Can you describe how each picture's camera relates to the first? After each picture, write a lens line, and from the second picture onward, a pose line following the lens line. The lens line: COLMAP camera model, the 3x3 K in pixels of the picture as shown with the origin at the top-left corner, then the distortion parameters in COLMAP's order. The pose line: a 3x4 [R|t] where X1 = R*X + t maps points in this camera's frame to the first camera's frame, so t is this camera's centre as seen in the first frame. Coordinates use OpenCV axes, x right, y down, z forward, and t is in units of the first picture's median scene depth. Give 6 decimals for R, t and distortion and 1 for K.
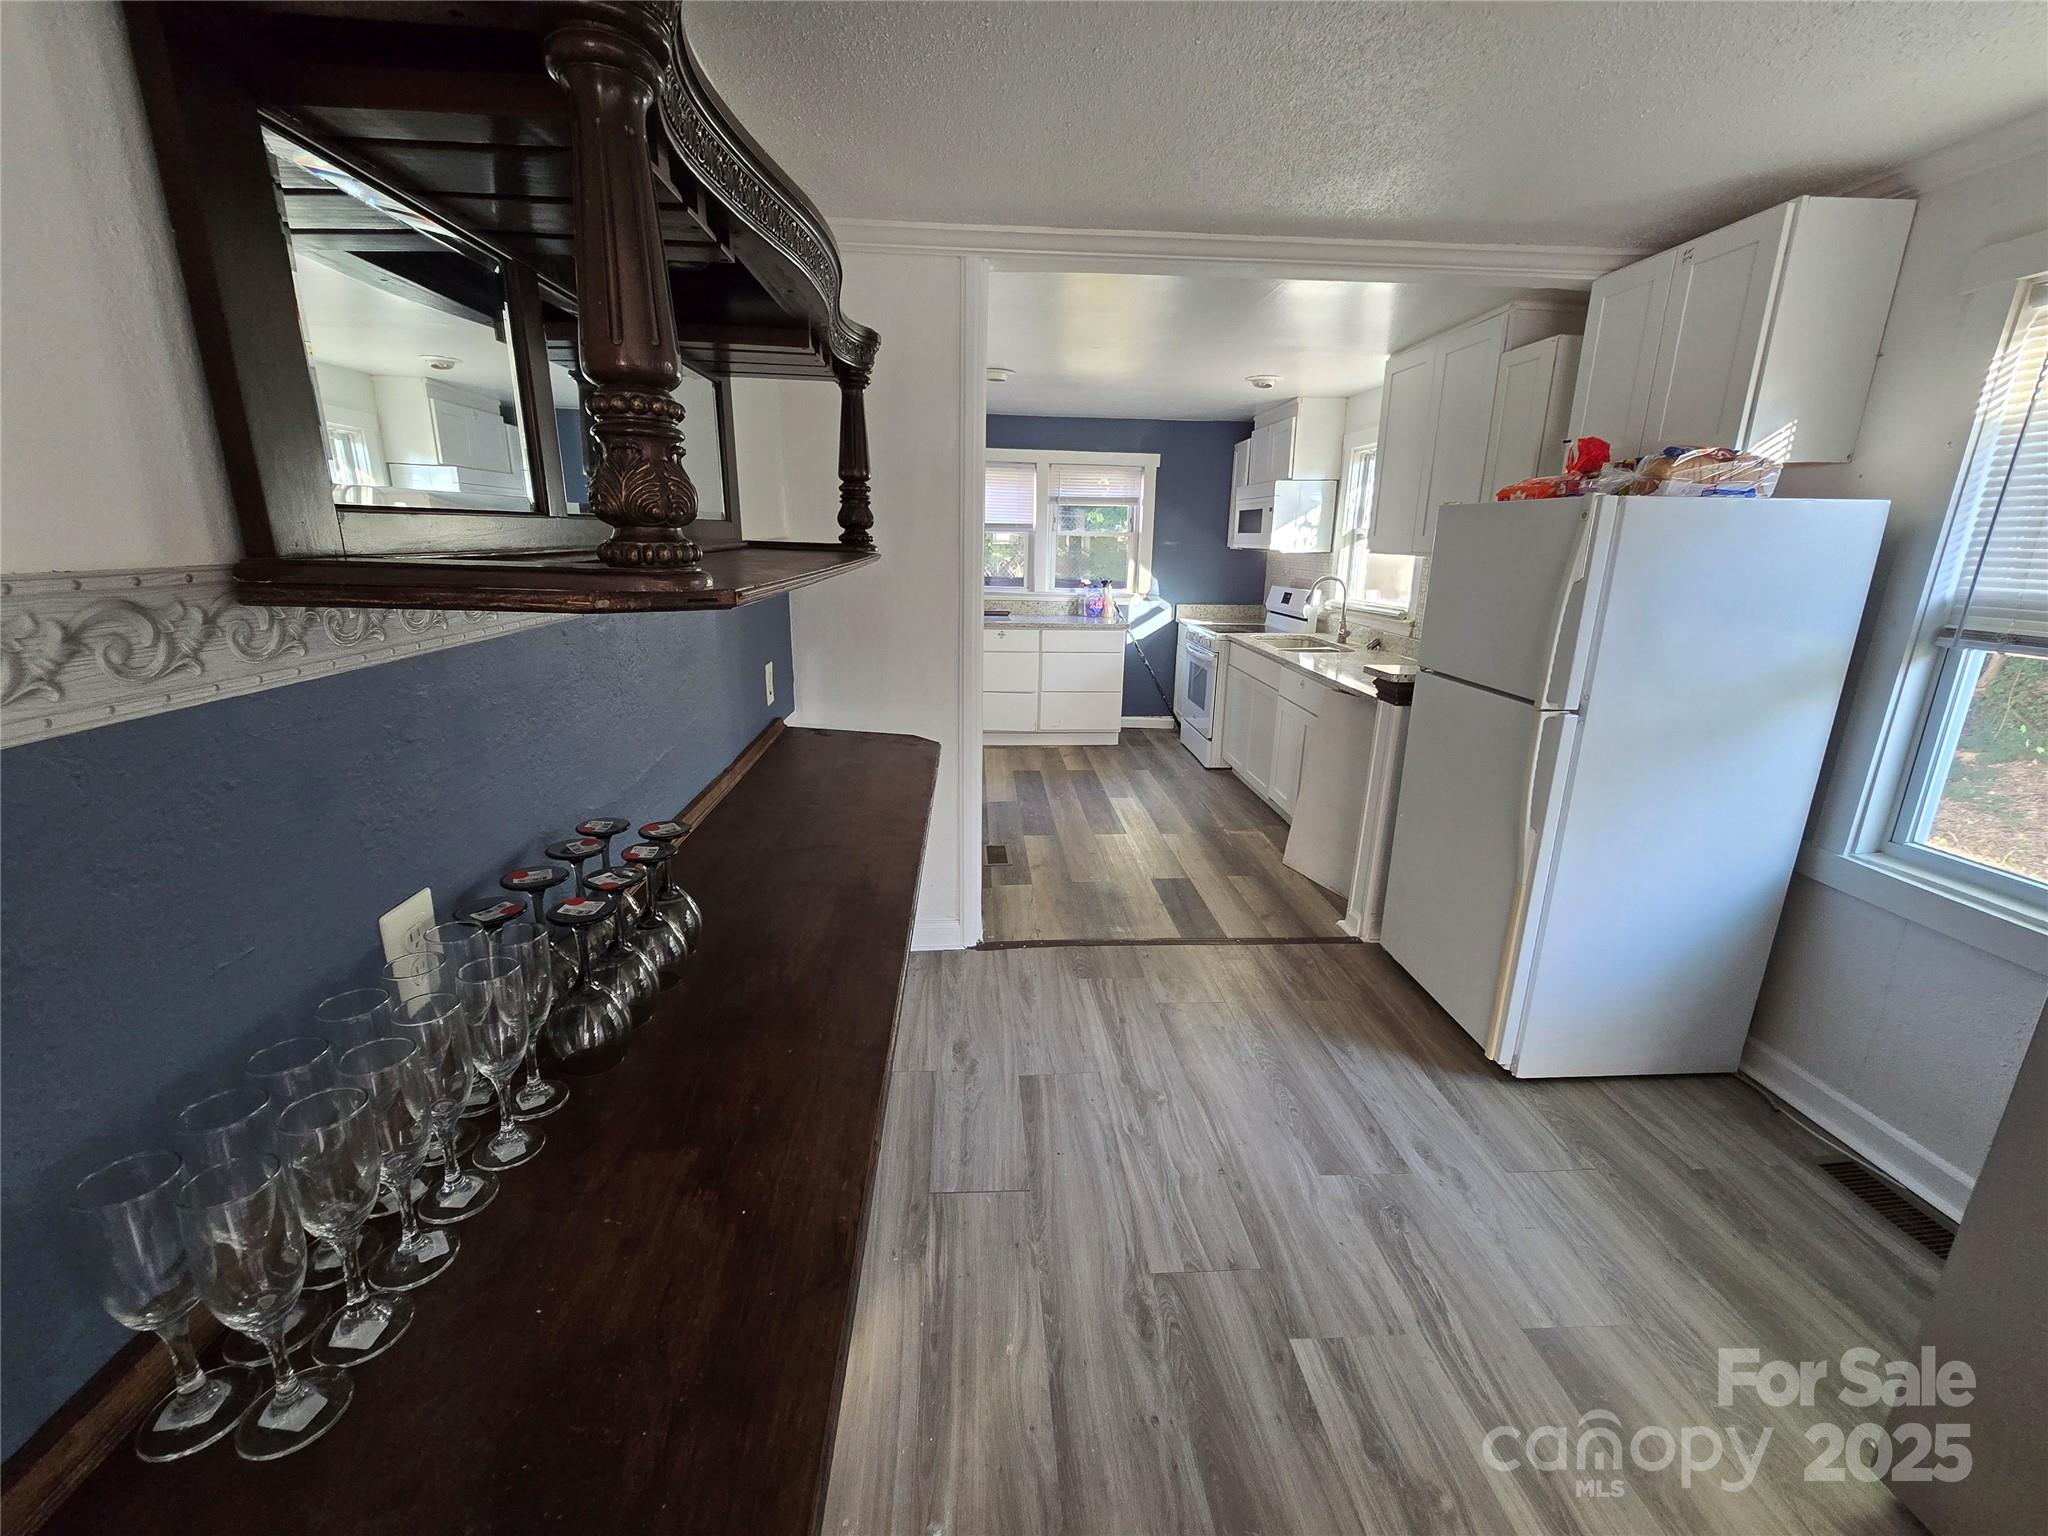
lens RADIAL K [[835.3, 0, 1023.0], [0, 835.3, 764.3], [0, 0, 1]] dist [0.001830, 0.000249]
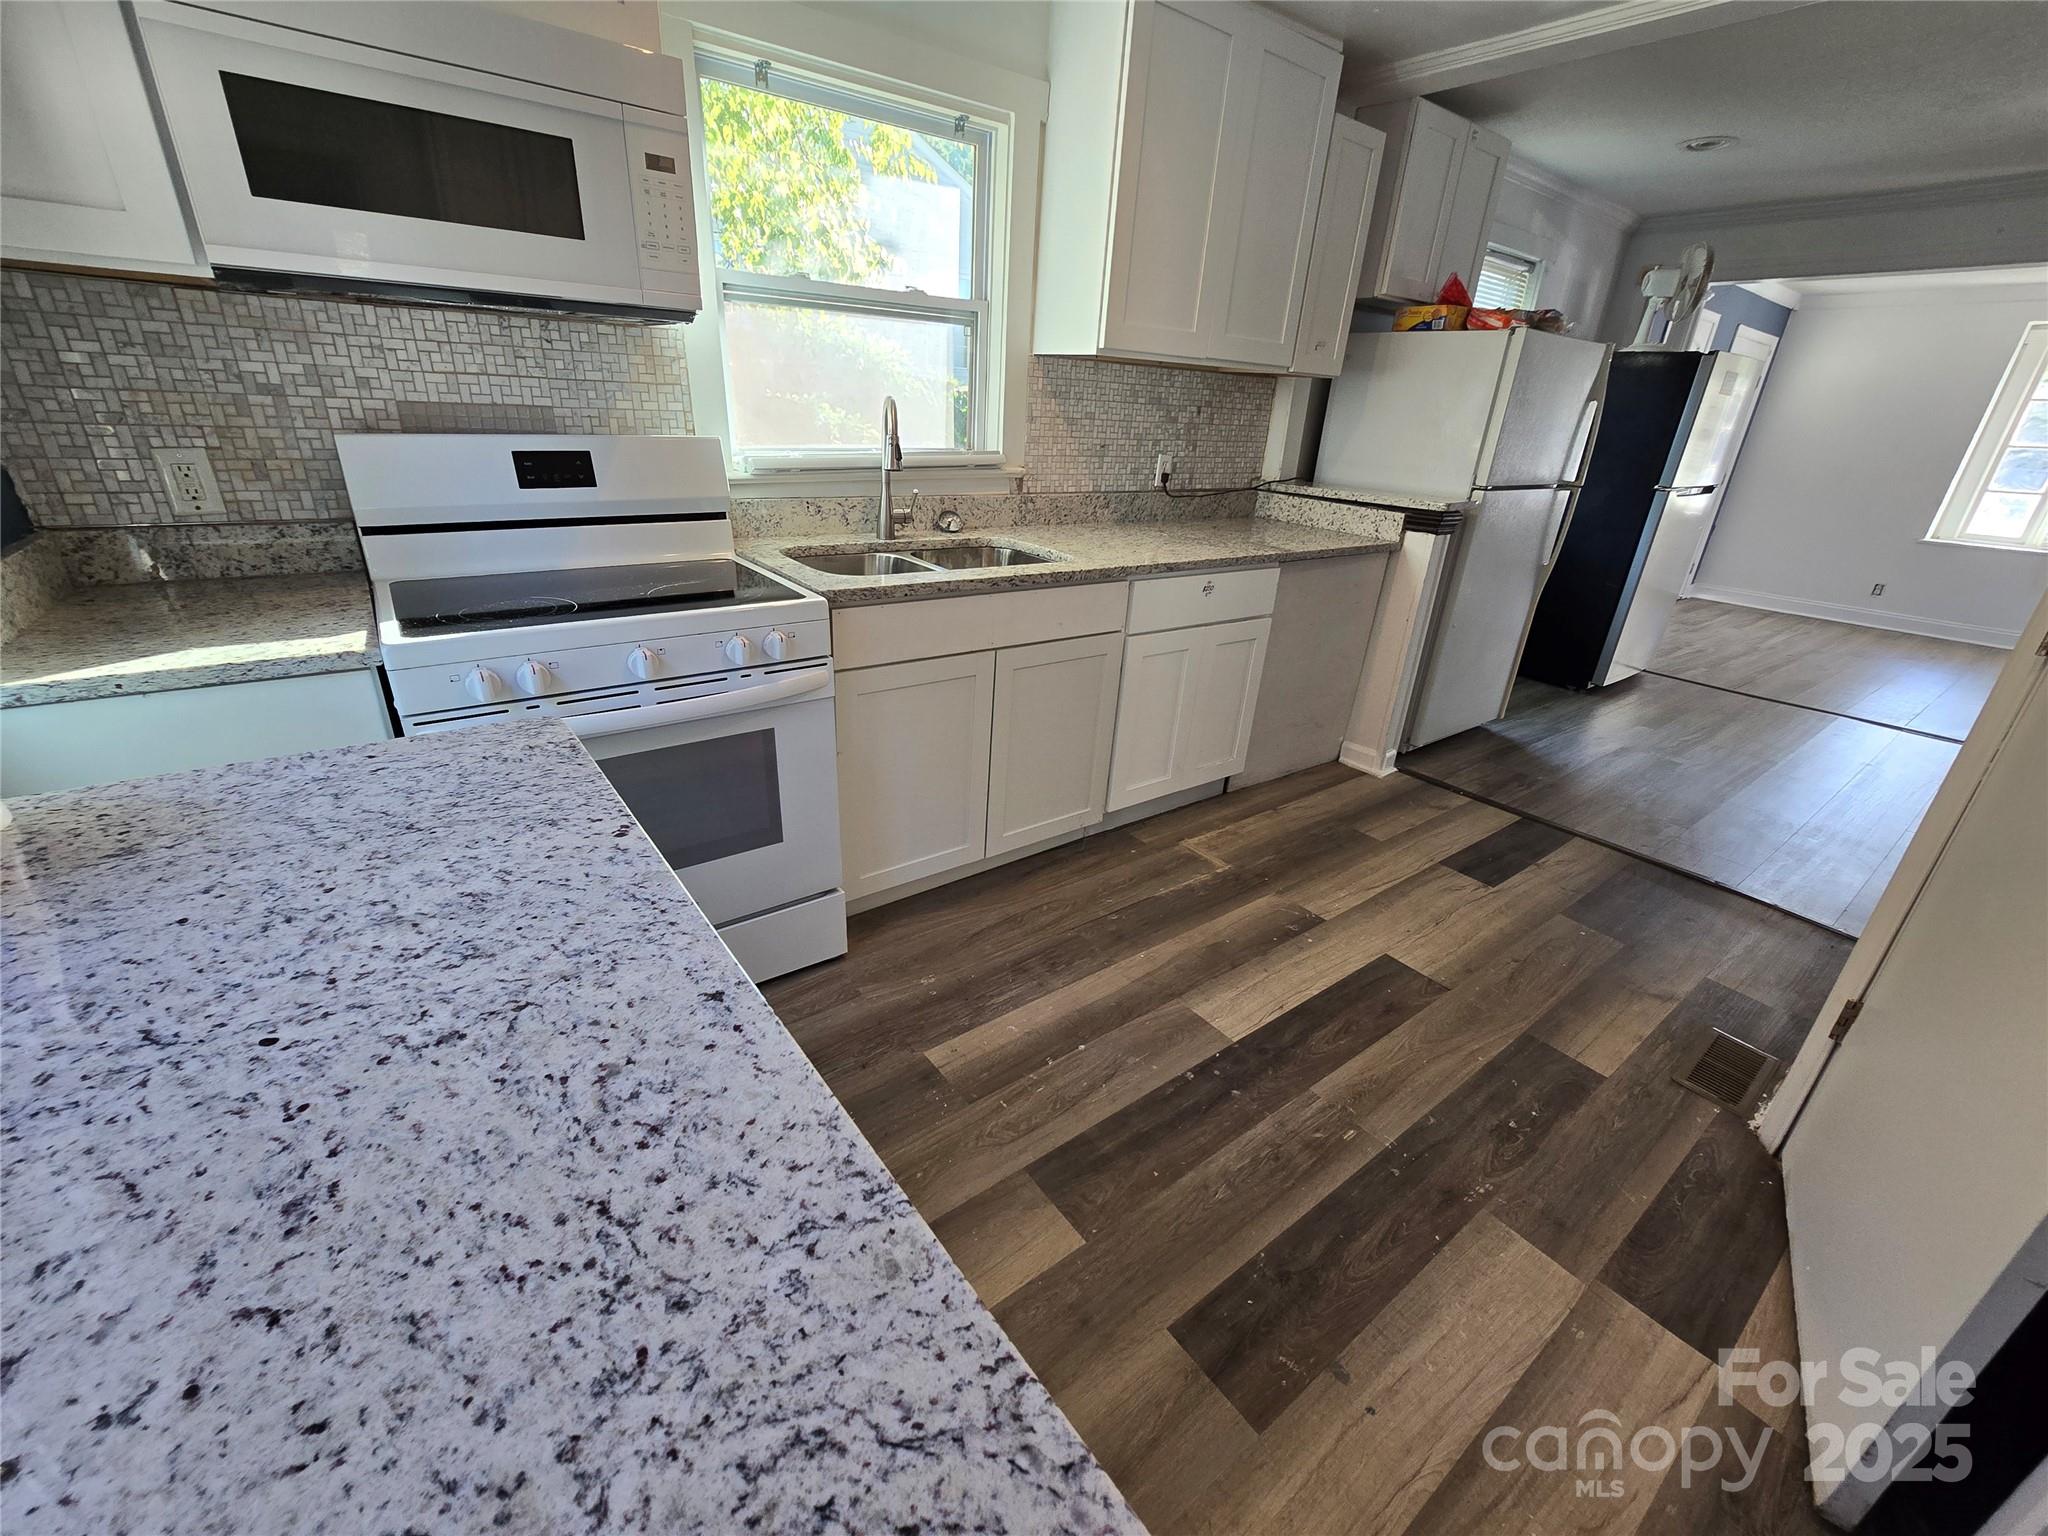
lens RADIAL K [[835.3, 0, 1019.7], [0, 835.3, 763.6], [0, 0, 1]] dist [0.001830, 0.000249]
pose [[-0.551105, -0.374556, 0.745648, -0.091019], [0.161396, 0.828873, 0.535650, -0.323135], [-0.818678, 0.415544, -0.396344, 1.329816]]
